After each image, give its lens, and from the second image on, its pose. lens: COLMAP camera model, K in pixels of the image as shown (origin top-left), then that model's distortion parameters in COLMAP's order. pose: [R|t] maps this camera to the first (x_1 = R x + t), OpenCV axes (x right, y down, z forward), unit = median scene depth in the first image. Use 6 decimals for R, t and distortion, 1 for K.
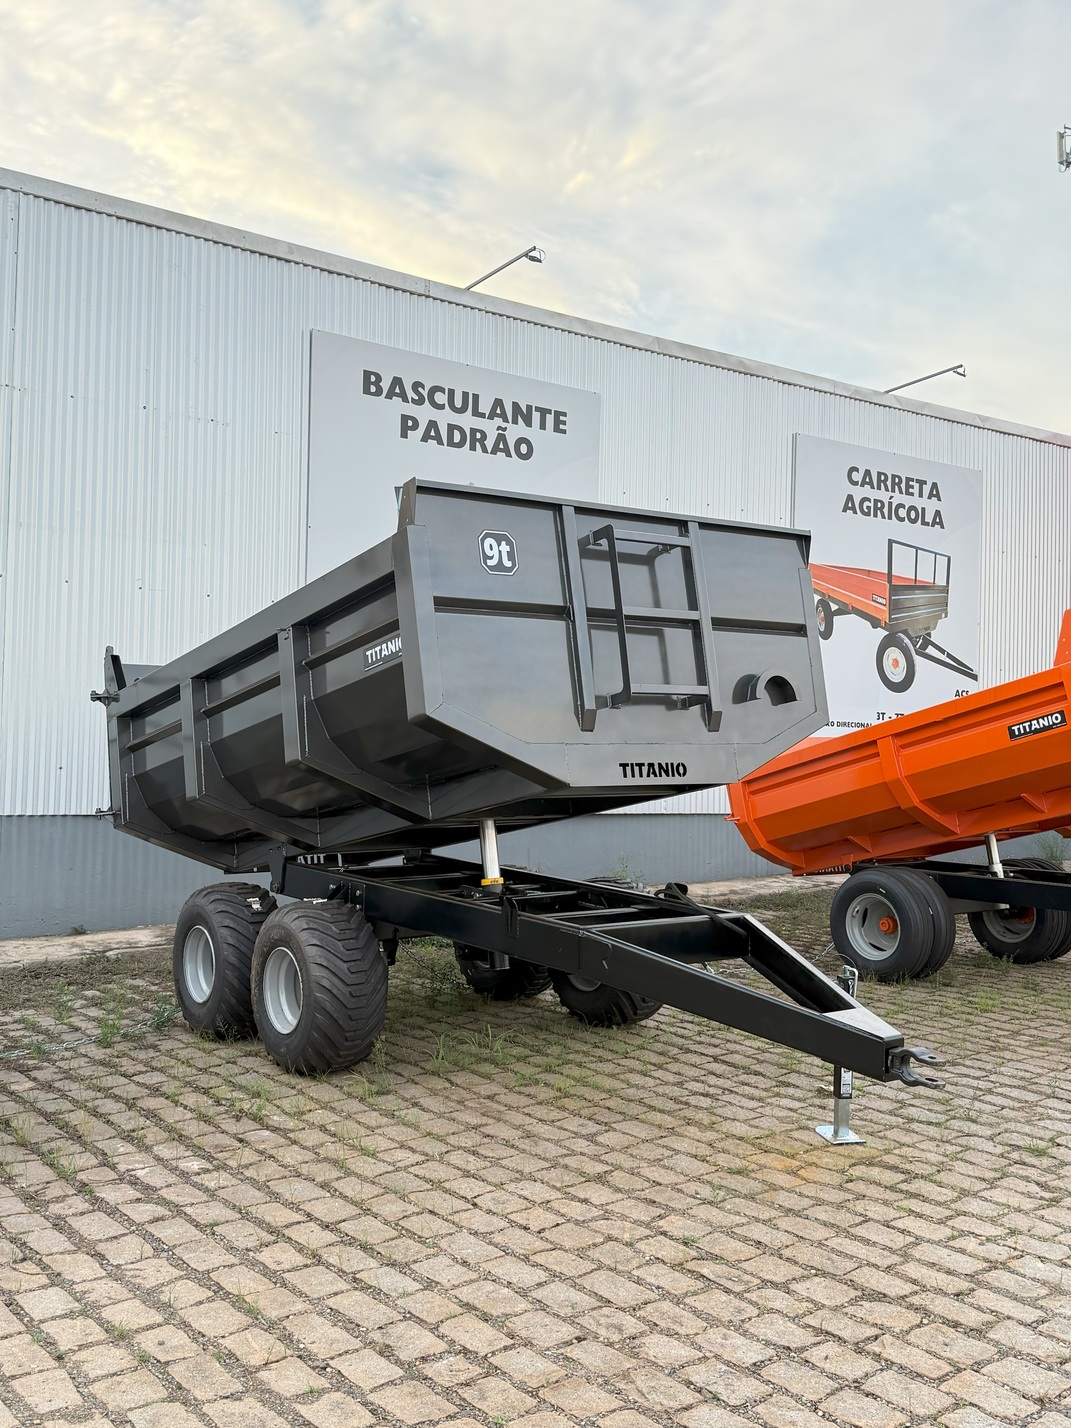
lens RADIAL K [[1419.5, 0, 536.2], [0, 1419.5, 720.7], [0, 0, 1]] dist [0.115363, 0.000000]
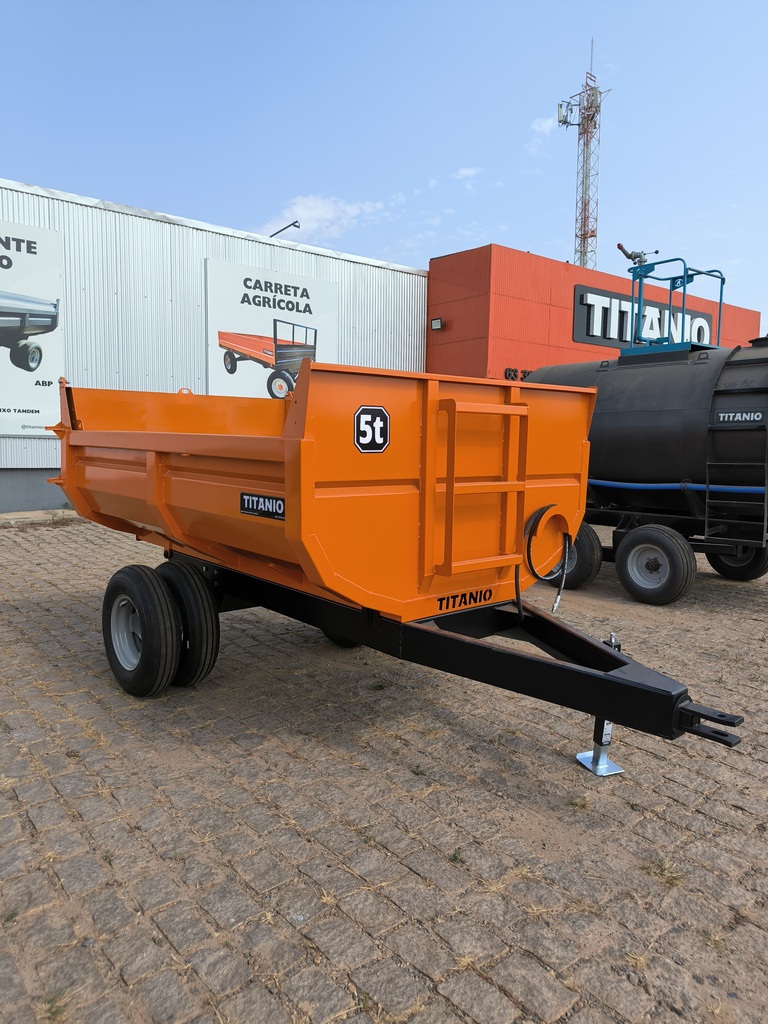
lens RADIAL K [[718.0, 0, 382.8], [0, 718.0, 514.1], [0, 0, 1]] dist [0.039786, -0.020673]
pose [[0.999398, -0.011161, 0.032836, 0.359510], [0.007129, 0.992695, 0.120442, 0.012779], [-0.033940, -0.120136, 0.992177, 0.038714]]
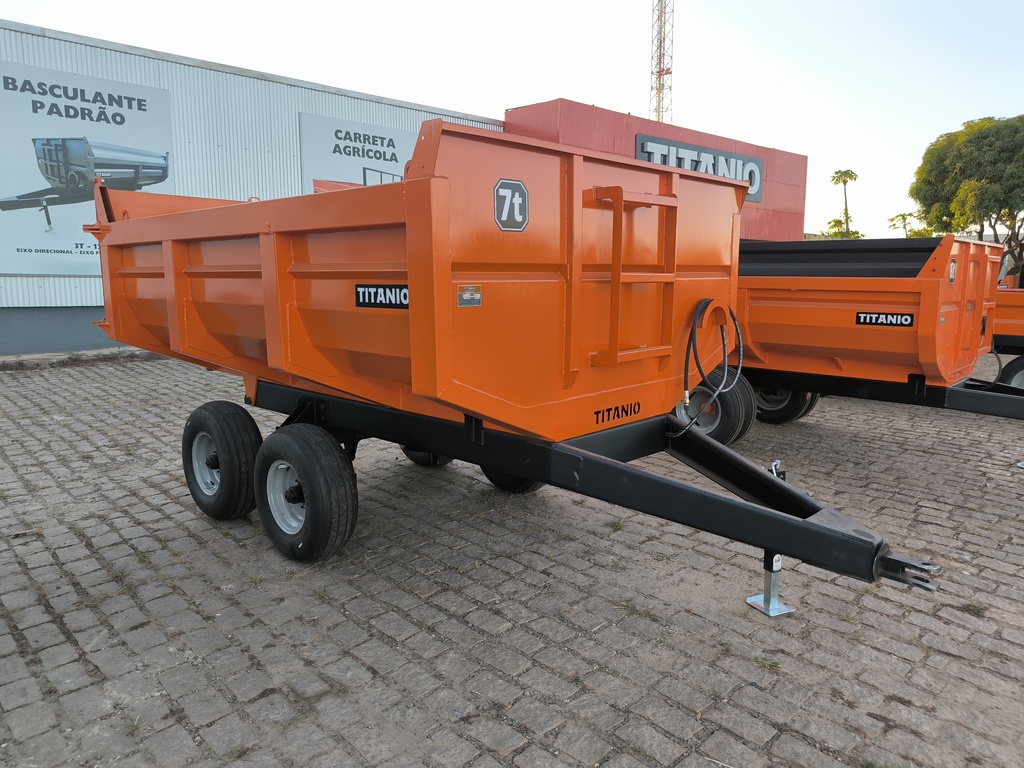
lens RADIAL K [[718.0, 0, 513.9], [0, 718.0, 384.4], [0, 0, 1]] dist [0.039786, -0.020673]
pose [[0.995306, -0.029836, 0.092061, 0.361923], [0.013700, 0.985148, 0.171157, 0.005253], [-0.095801, -0.169093, 0.980933, -0.085065]]
